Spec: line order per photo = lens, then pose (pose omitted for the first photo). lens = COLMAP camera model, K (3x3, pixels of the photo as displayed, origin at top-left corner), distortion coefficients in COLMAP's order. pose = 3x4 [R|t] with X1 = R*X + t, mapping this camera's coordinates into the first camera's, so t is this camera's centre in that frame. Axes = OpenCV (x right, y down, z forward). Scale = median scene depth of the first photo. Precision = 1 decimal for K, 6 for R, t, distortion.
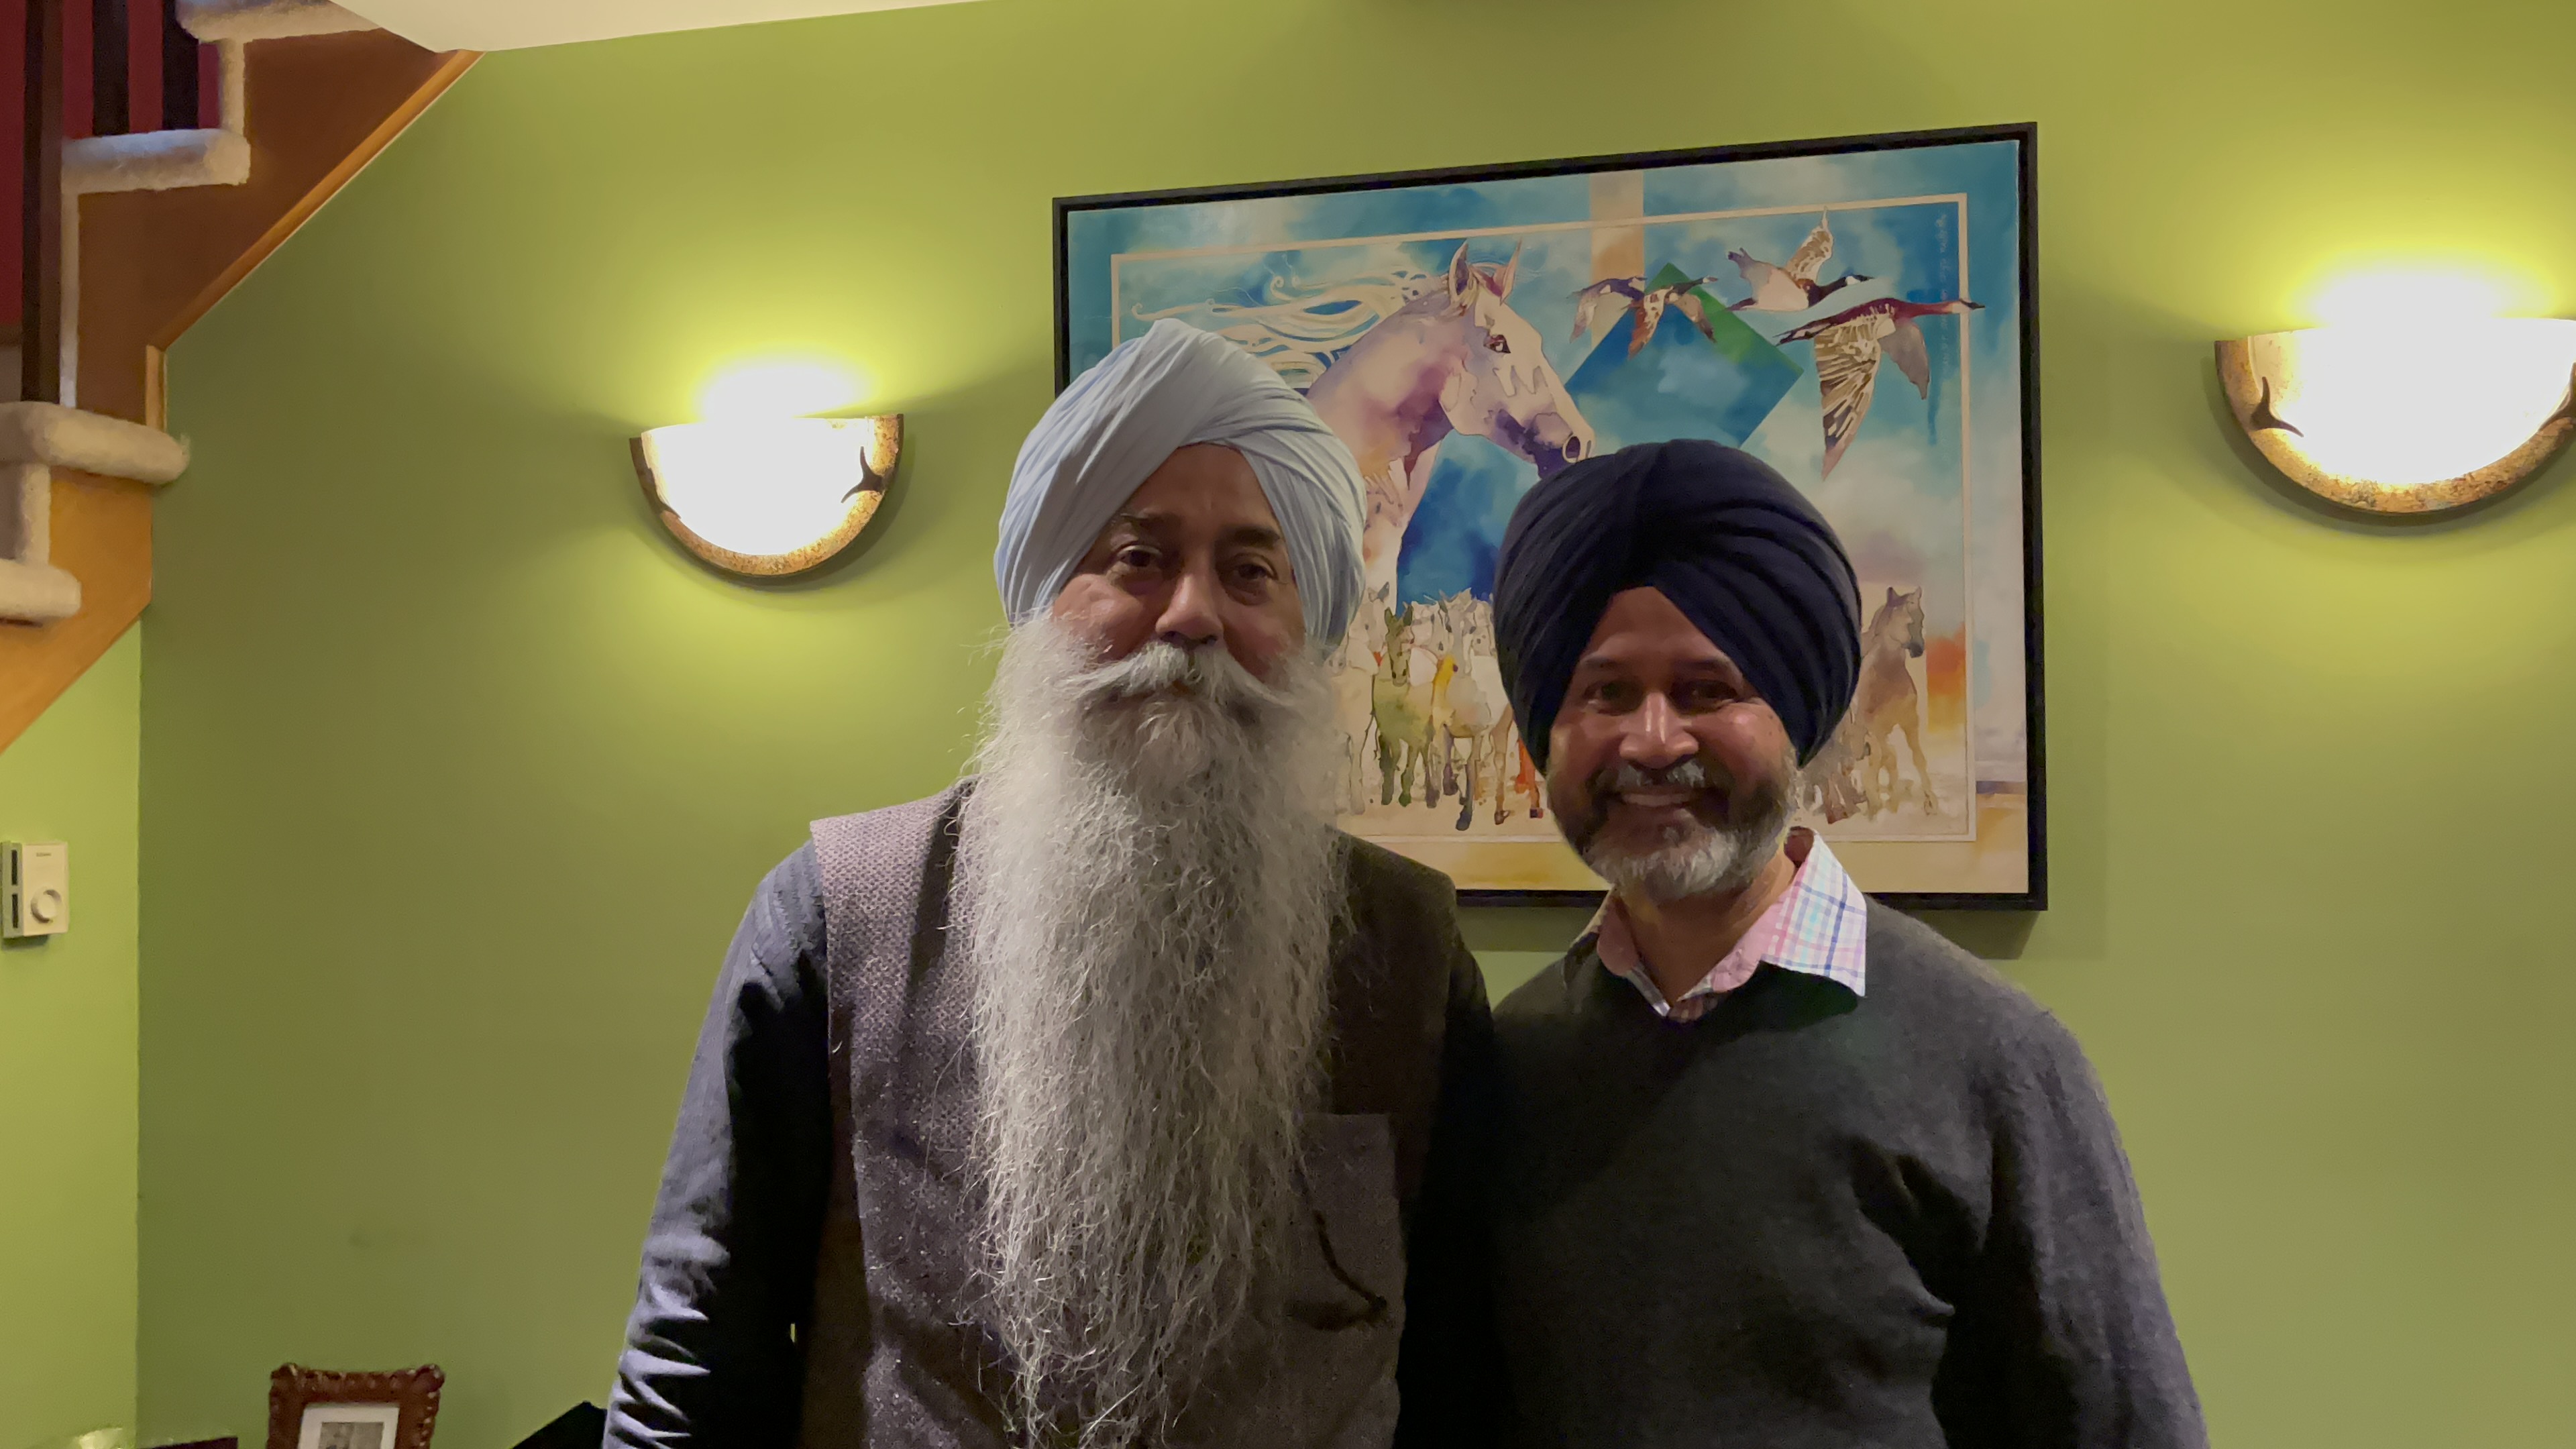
lens RADIAL K [[2229.7, 0, 1273.1], [0, 2229.7, 737.3], [0, 0, 1]] dist [0.033364, -0.044056]
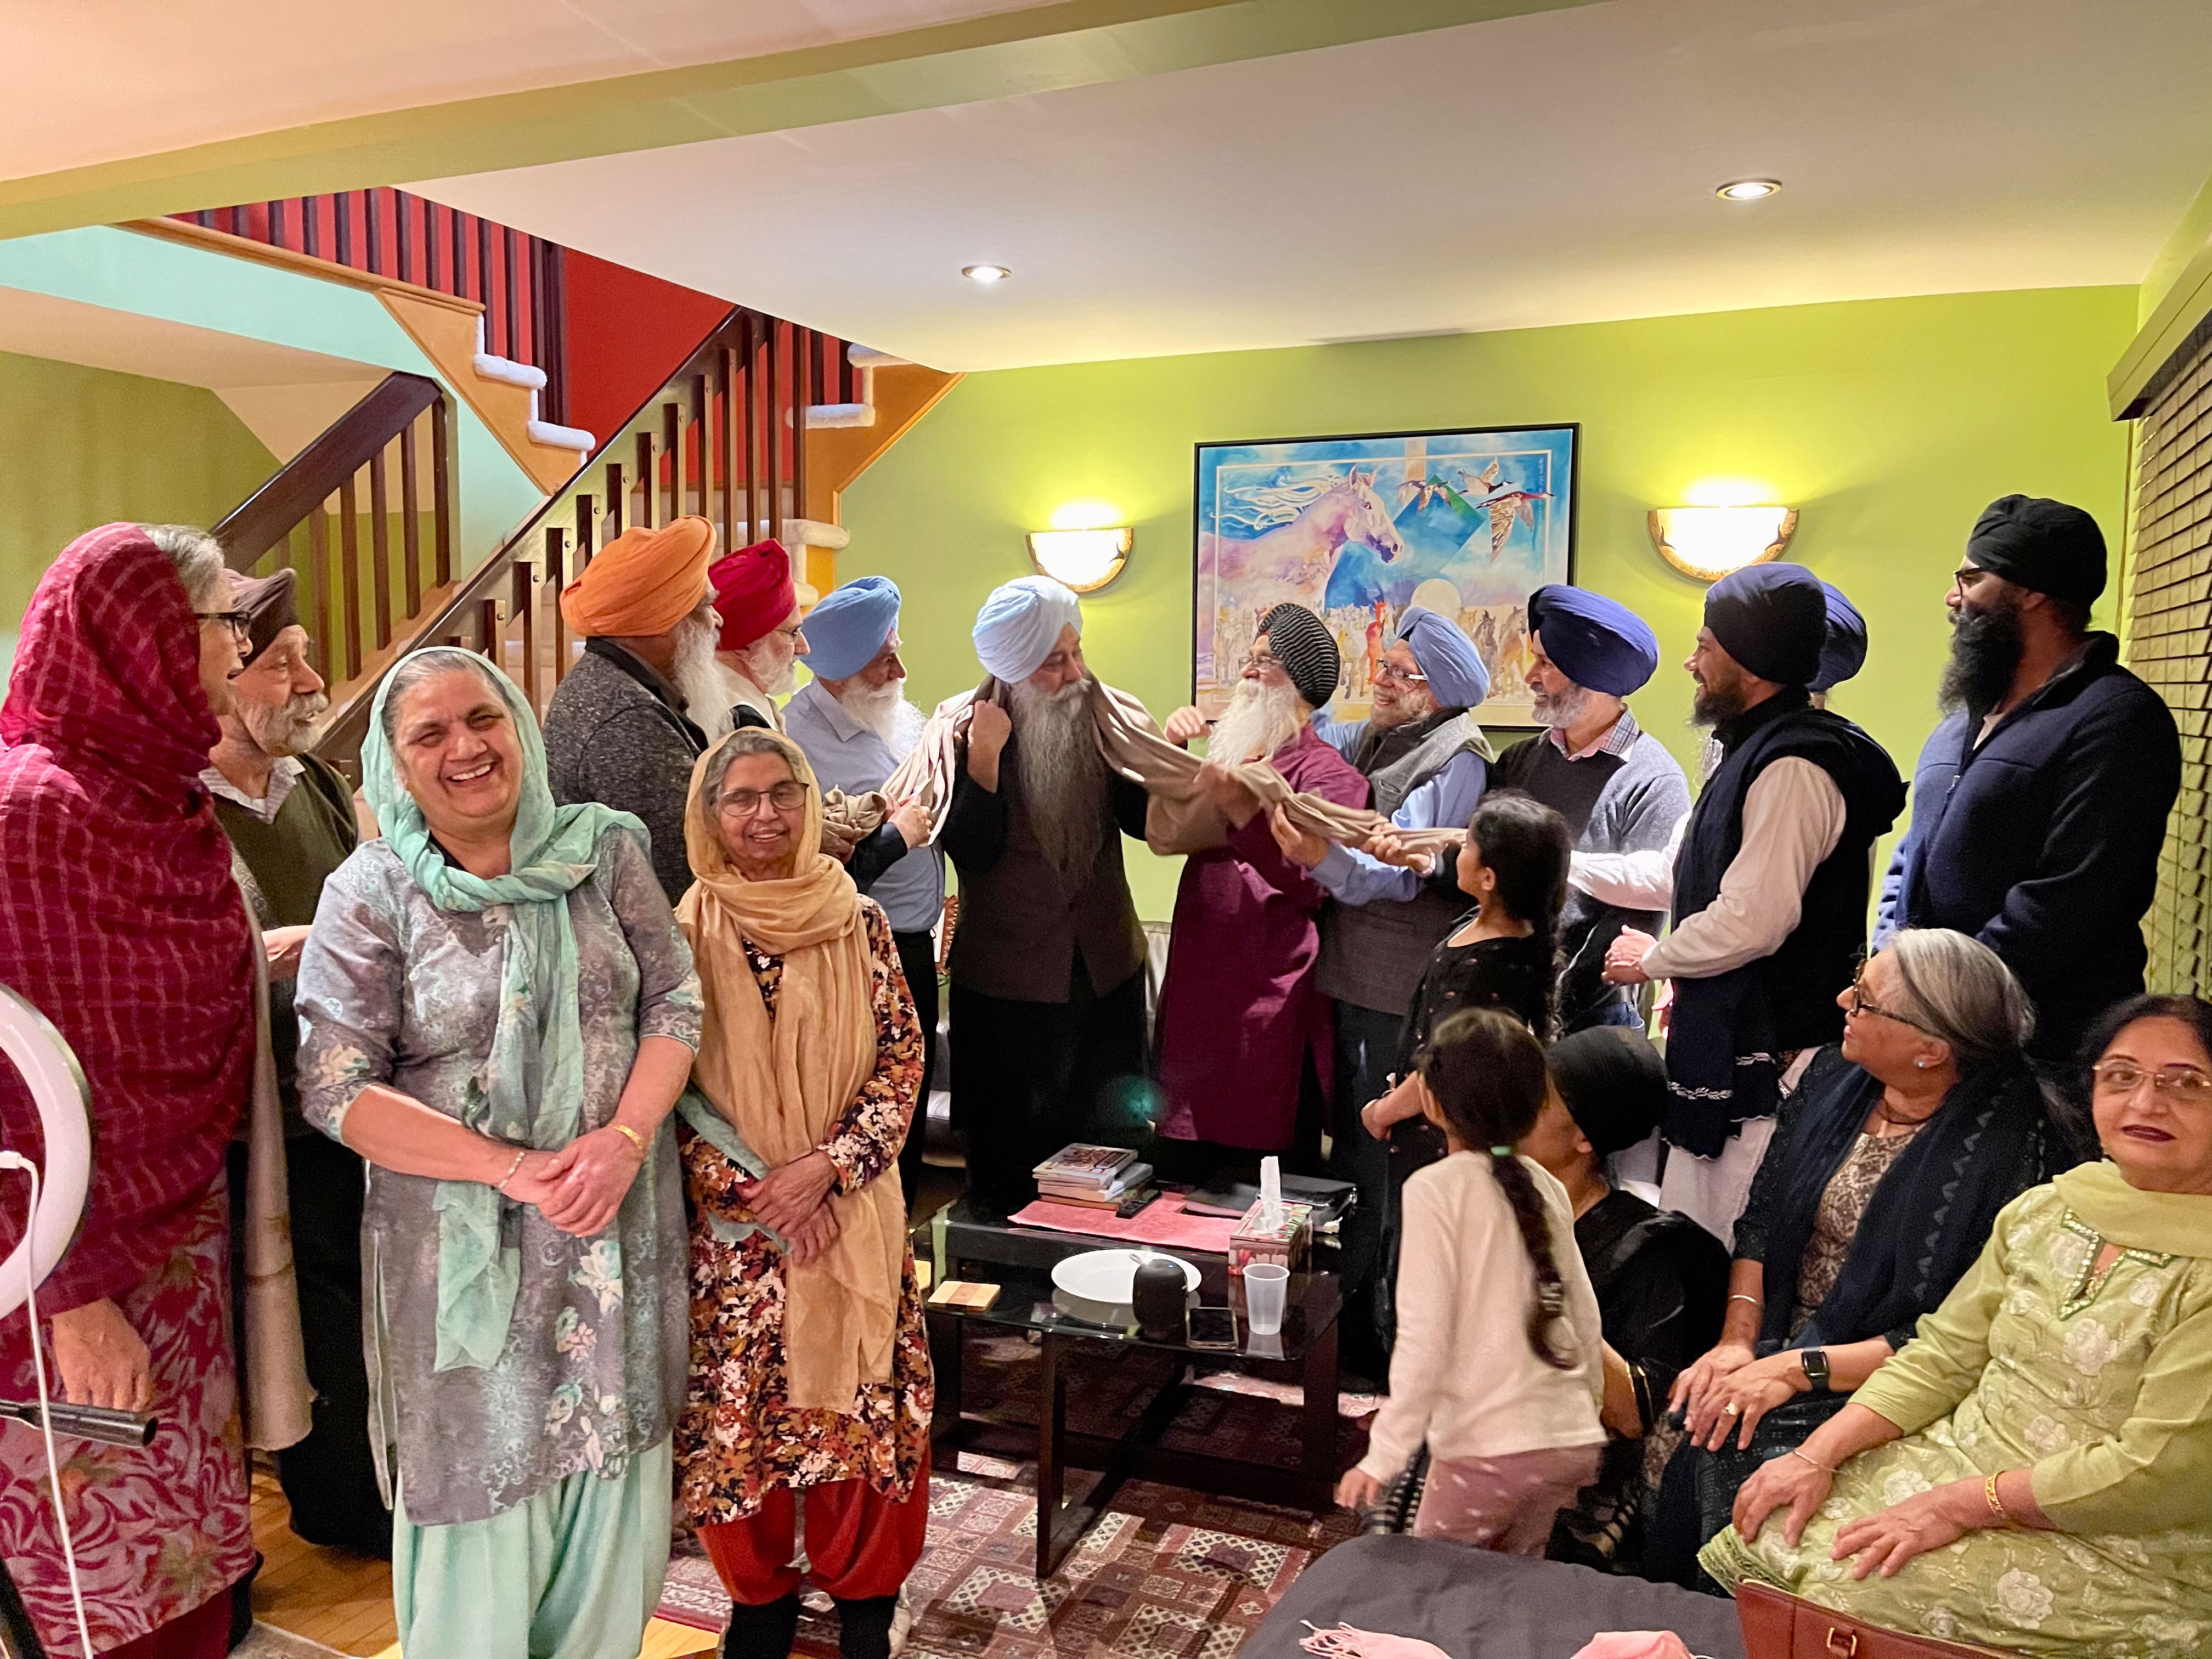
lens RADIAL K [[1709.1, 0, 1108.9], [0, 1709.1, 851.4], [0, 0, 1]] dist [0.015355, -0.010760]
pose [[0.983505, 0.037958, -0.176853, 0.170400], [-0.017676, 0.993222, 0.114880, -0.005872], [0.180015, -0.109859, 0.977510, -0.979414]]
